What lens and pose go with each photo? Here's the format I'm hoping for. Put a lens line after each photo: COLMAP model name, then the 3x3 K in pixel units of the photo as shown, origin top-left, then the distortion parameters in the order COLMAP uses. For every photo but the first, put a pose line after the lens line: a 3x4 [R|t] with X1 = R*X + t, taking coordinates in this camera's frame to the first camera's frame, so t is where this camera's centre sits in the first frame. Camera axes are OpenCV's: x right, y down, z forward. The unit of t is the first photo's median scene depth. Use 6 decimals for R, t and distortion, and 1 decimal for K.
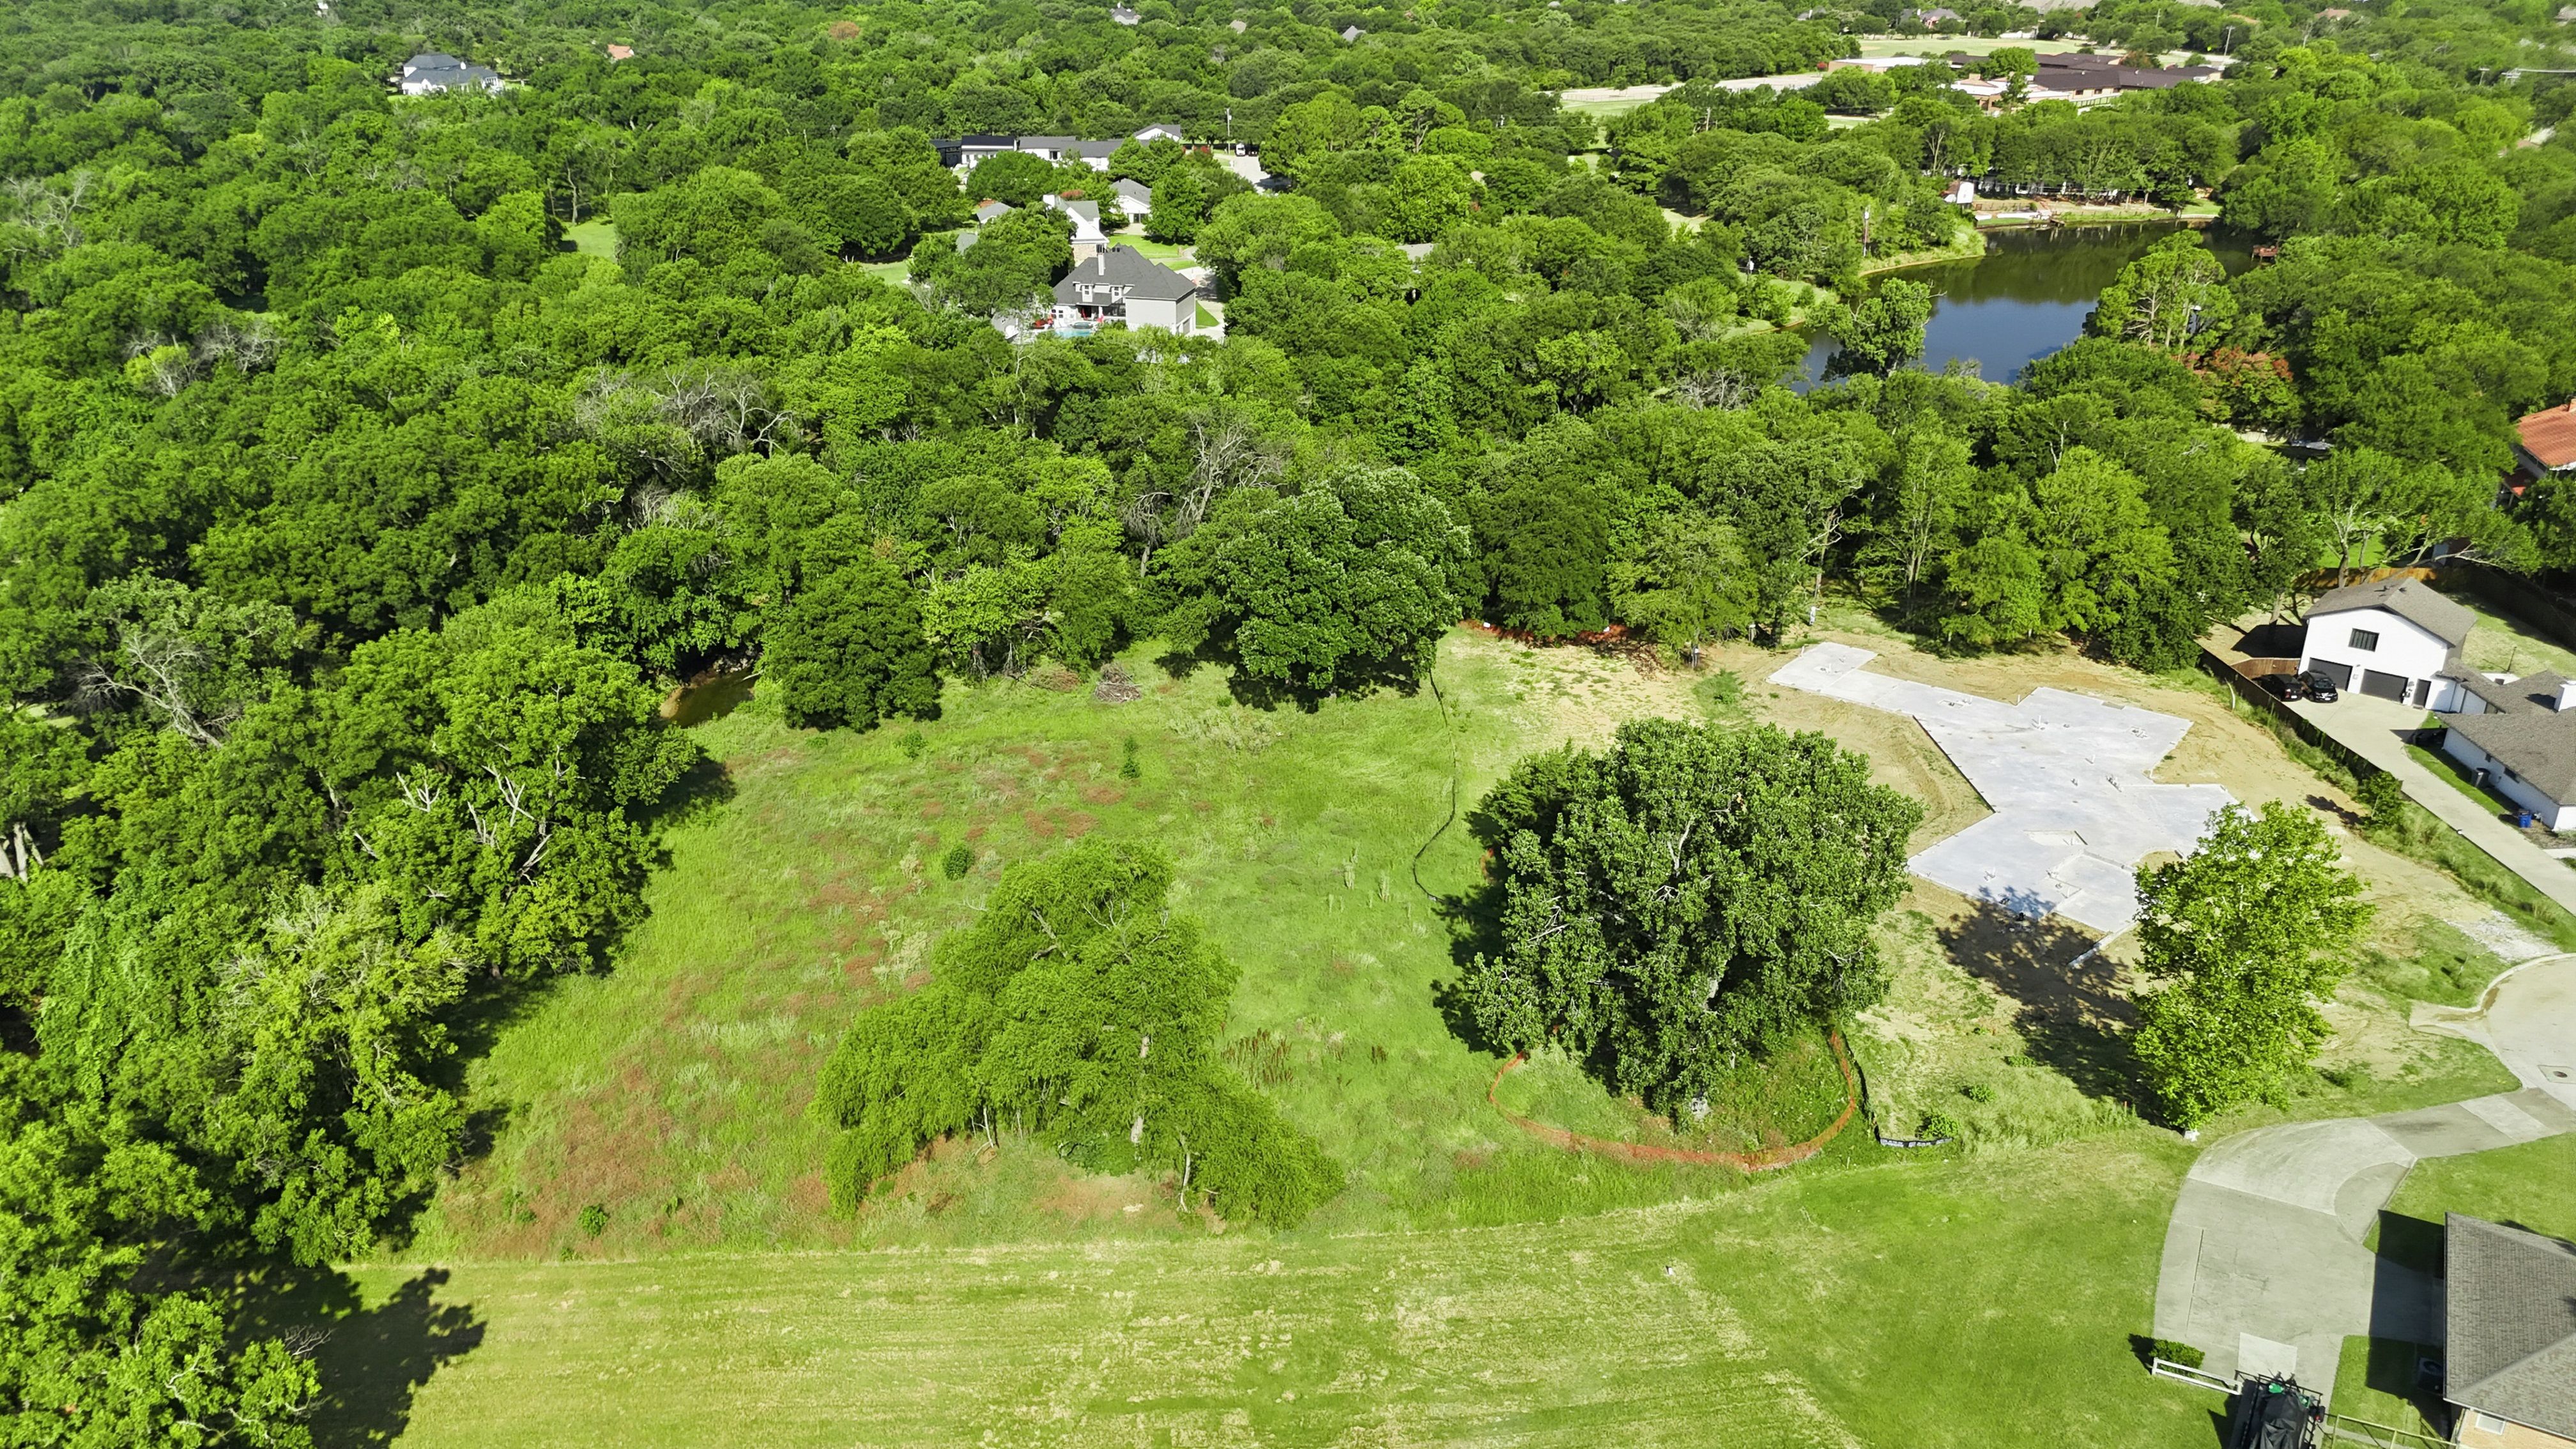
lens RADIAL K [[1891.7, 0, 1288.0], [0, 1891.7, 724.5], [0, 0, 1]] dist [0.085007, -0.091692]
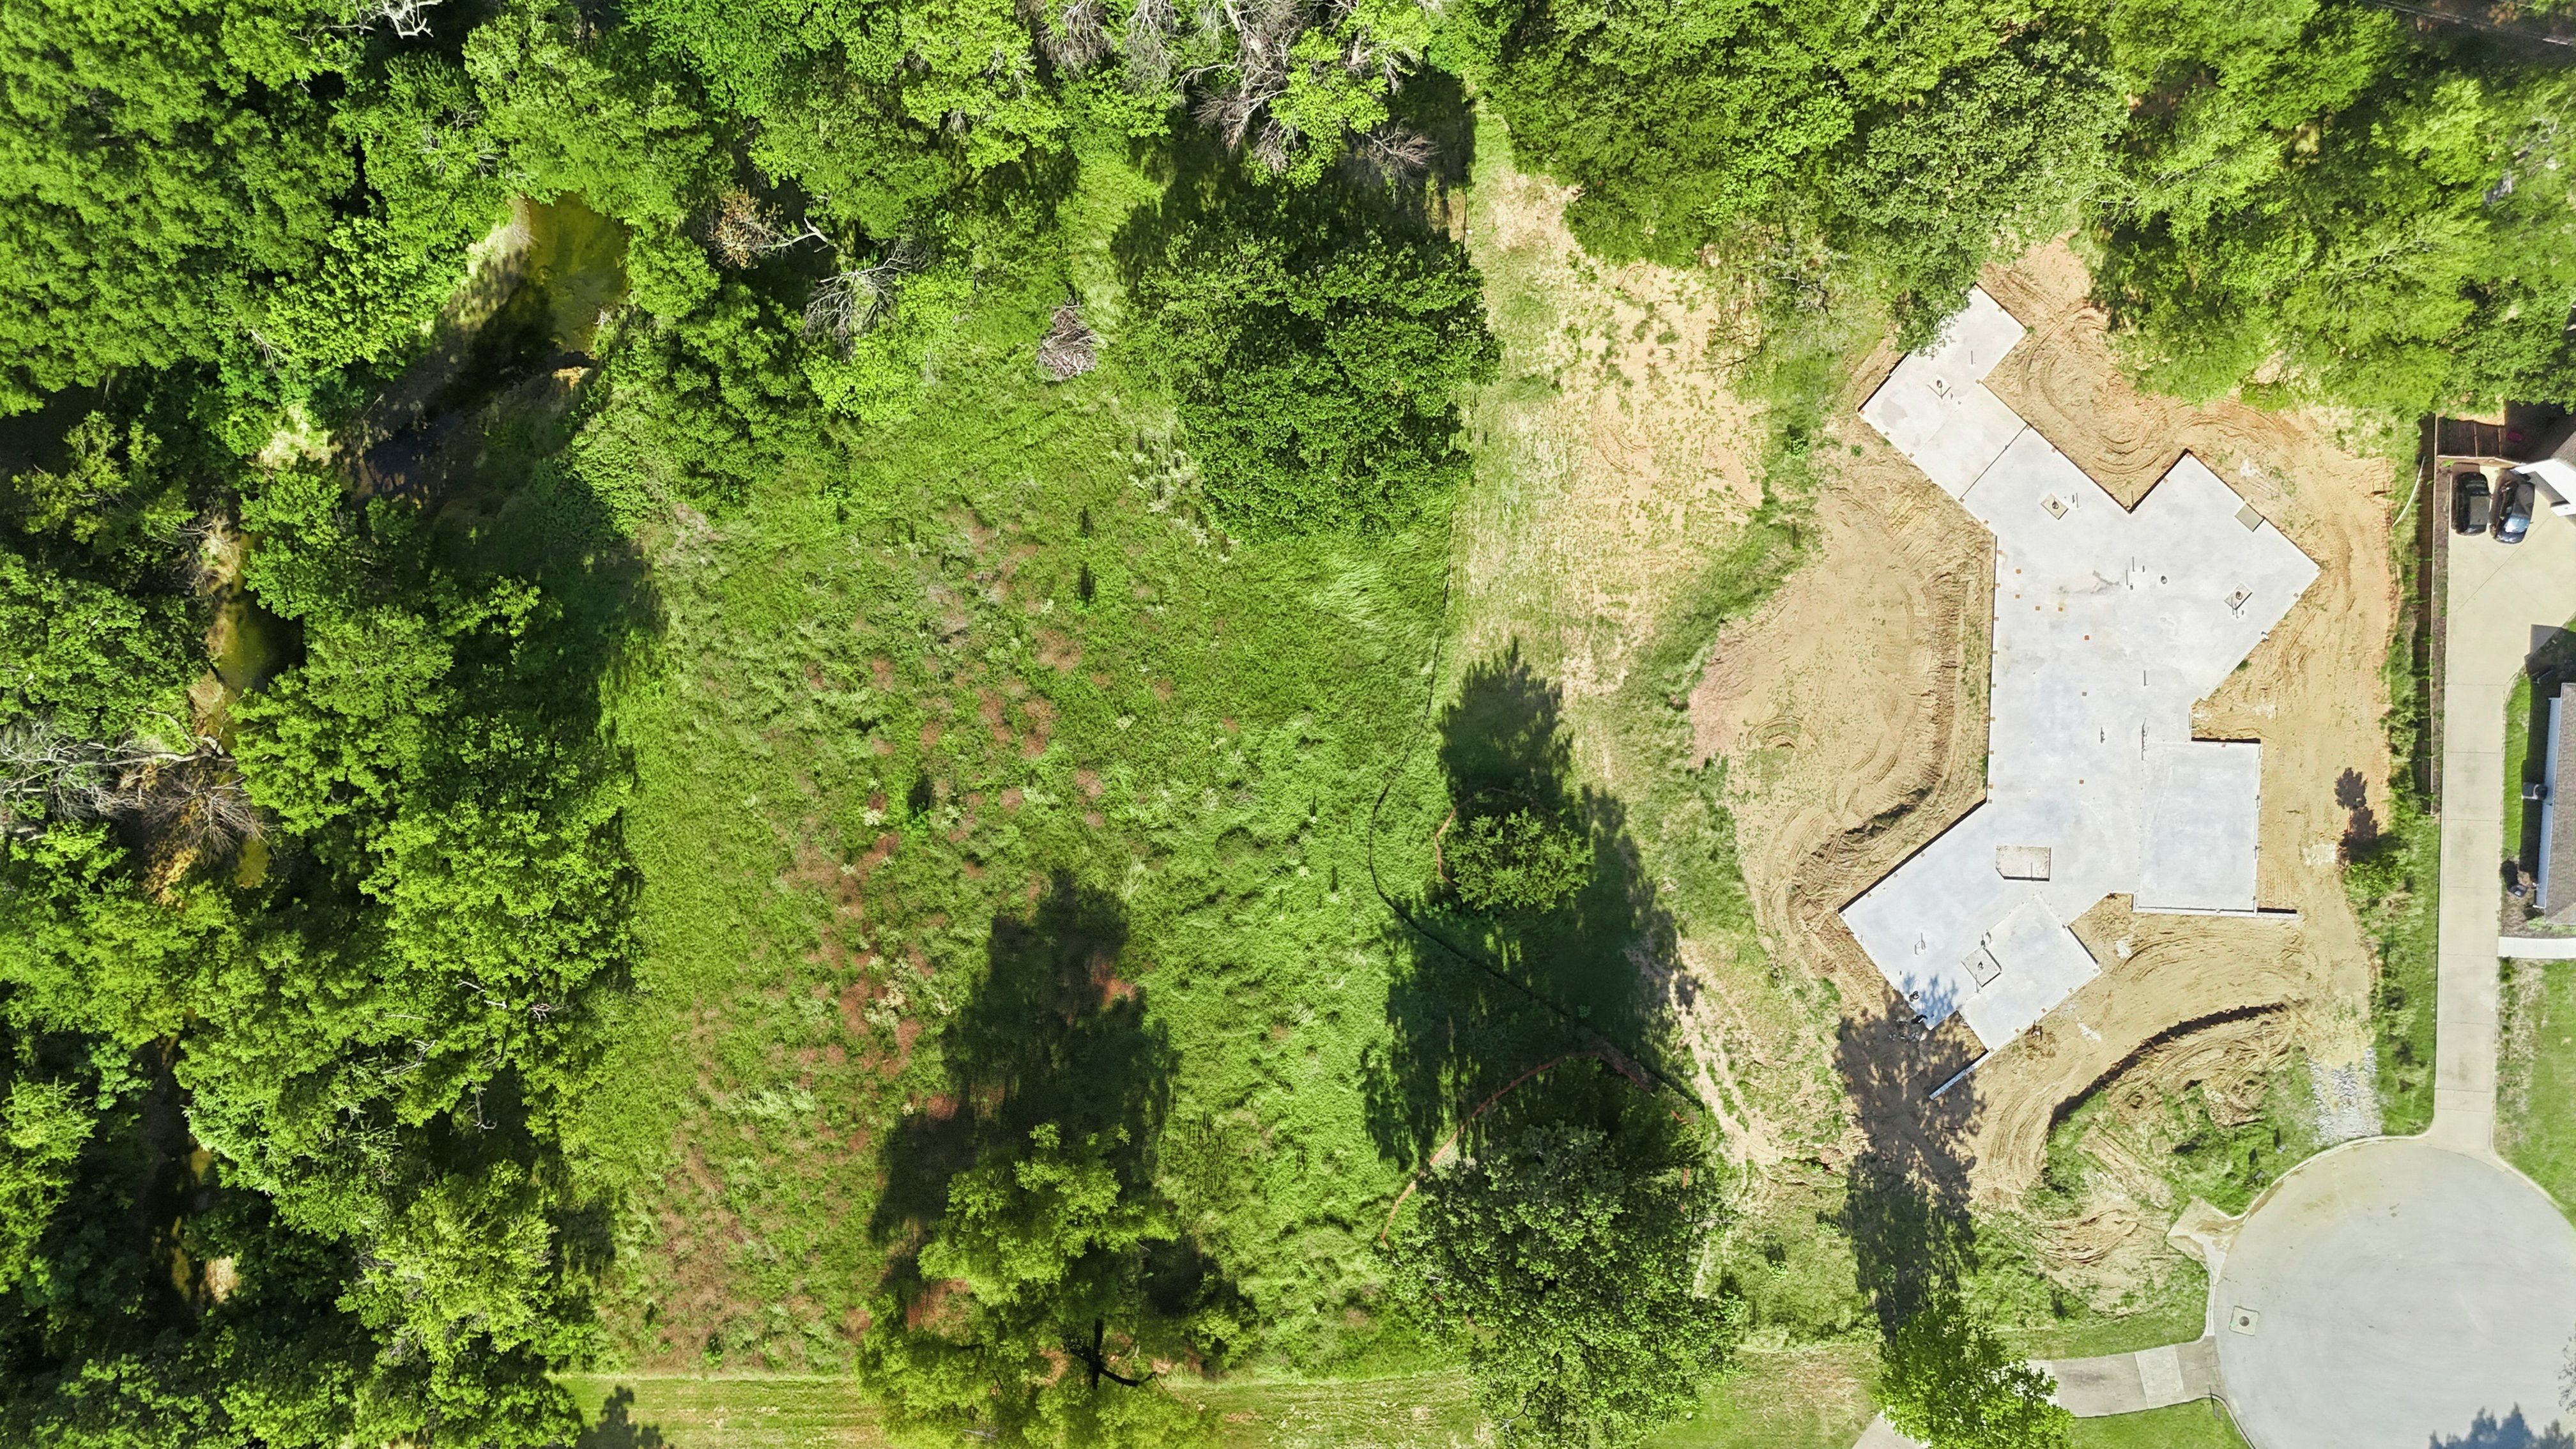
lens RADIAL K [[1896.0, 0, 1288.0], [0, 1896.0, 724.5], [0, 0, 1]] dist [0.033113, 0.000980]
pose [[0.997875, 0.059929, -0.025592, 0.038819], [0.000242, 0.389311, 0.921106, -0.759294], [0.065164, -0.919155, 0.388469, 0.574640]]
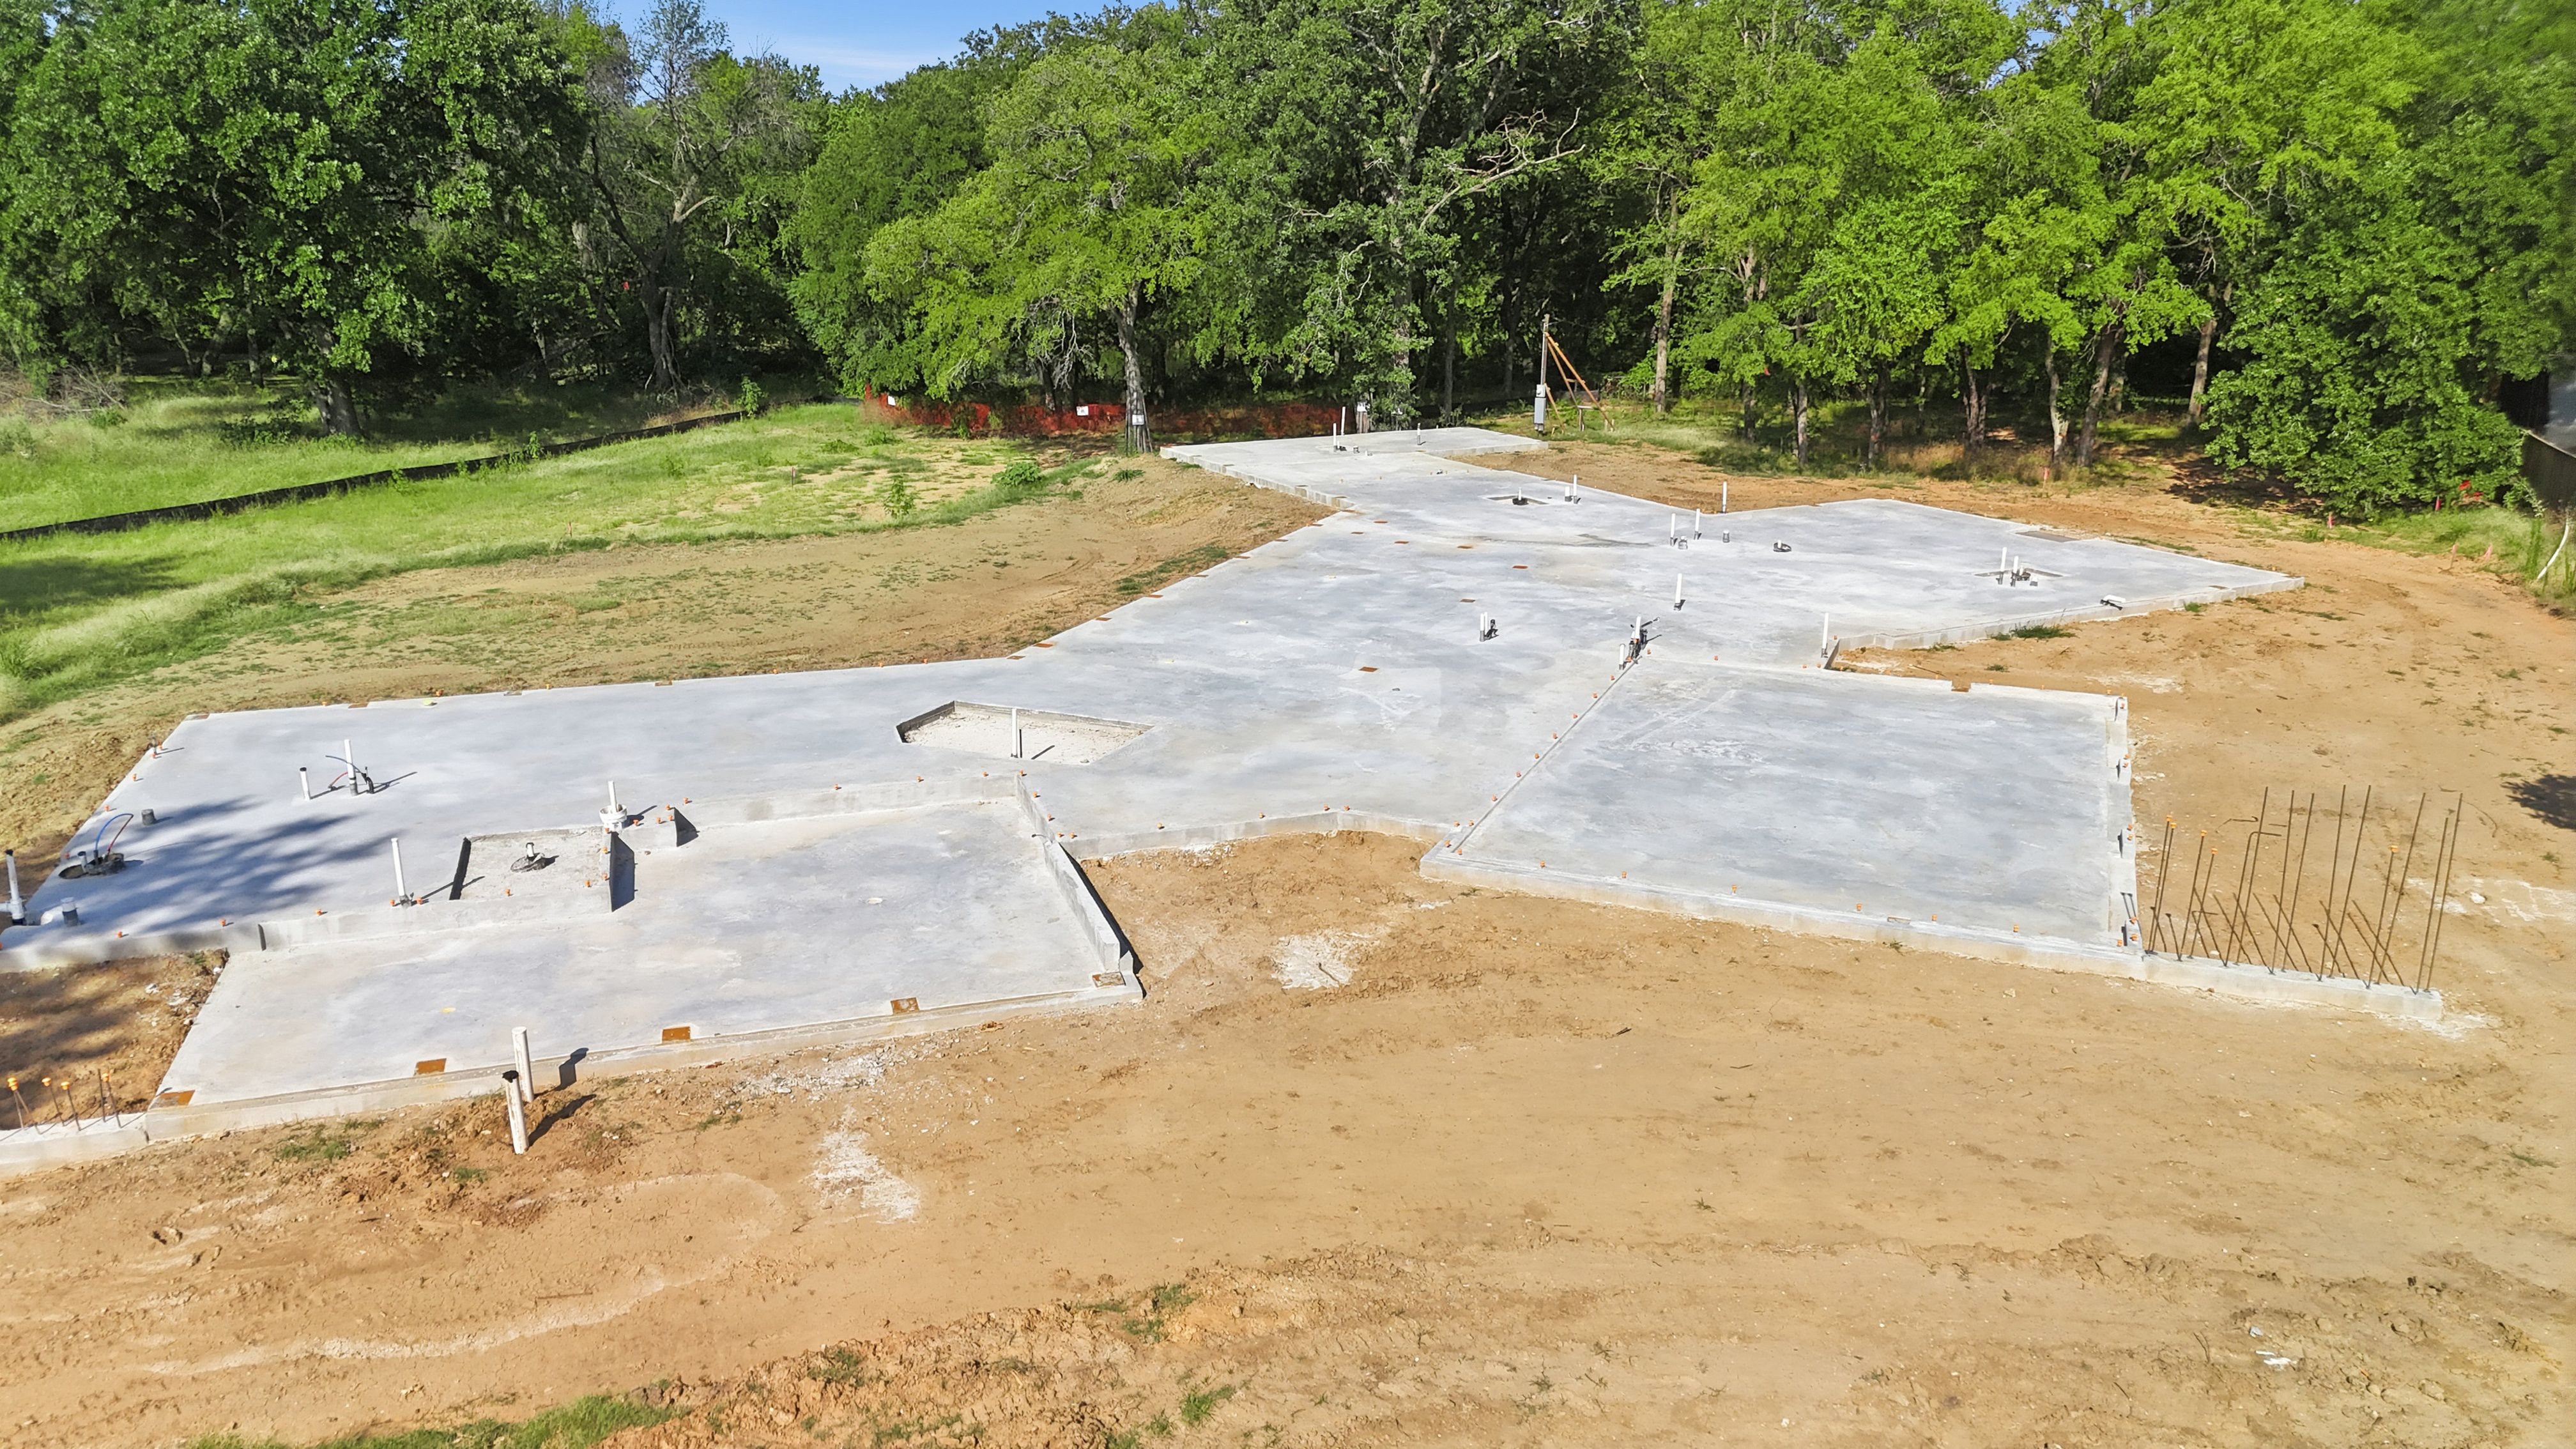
lens RADIAL K [[1891.7, 0, 1288.0], [0, 1891.7, 724.5], [0, 0, 1]] dist [0.085007, -0.091692]
pose [[0.917928, 0.107310, -0.381959, 0.446865], [-0.152655, 0.984139, -0.090372, 0.063606], [0.366203, 0.141263, 0.919750, 0.705819]]
